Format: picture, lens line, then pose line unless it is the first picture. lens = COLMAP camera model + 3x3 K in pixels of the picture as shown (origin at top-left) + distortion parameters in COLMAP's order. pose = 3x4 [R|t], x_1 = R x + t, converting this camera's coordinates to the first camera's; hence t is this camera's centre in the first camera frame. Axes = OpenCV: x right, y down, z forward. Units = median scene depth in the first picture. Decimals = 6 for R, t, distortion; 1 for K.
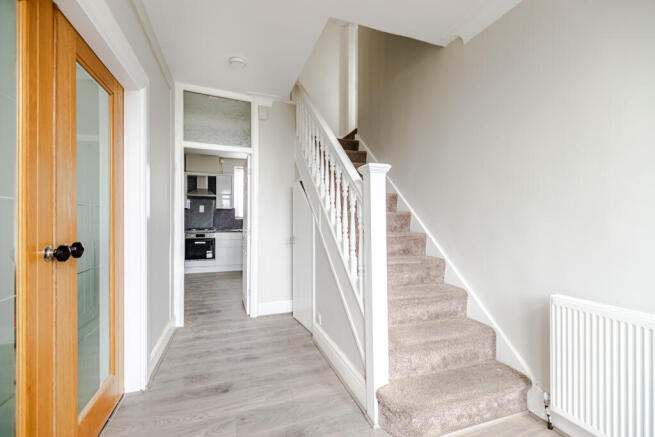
lens RADIAL K [[282.5, 0, 327.5], [0, 282.5, 218.5], [0, 0, 1]] dist [0.013622, -0.000174]
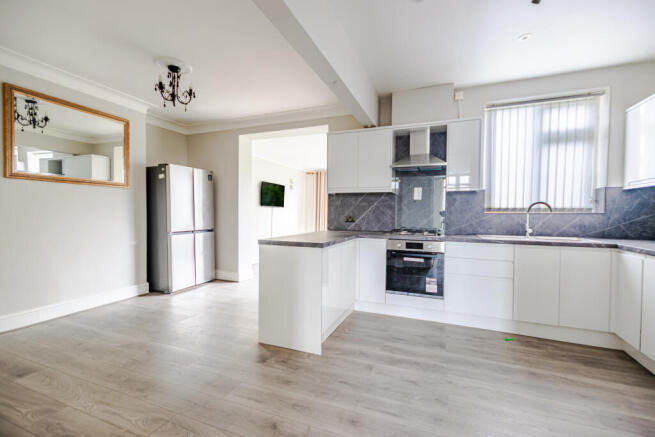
lens RADIAL K [[282.5, 0, 327.5], [0, 282.5, 218.5], [0, 0, 1]] dist [0.013622, -0.000174]
pose [[0.750040, 0.020782, -0.661066, -0.224897], [-0.008400, 0.999725, 0.021898, 0.003172], [0.661340, -0.010871, 0.750008, 0.502795]]
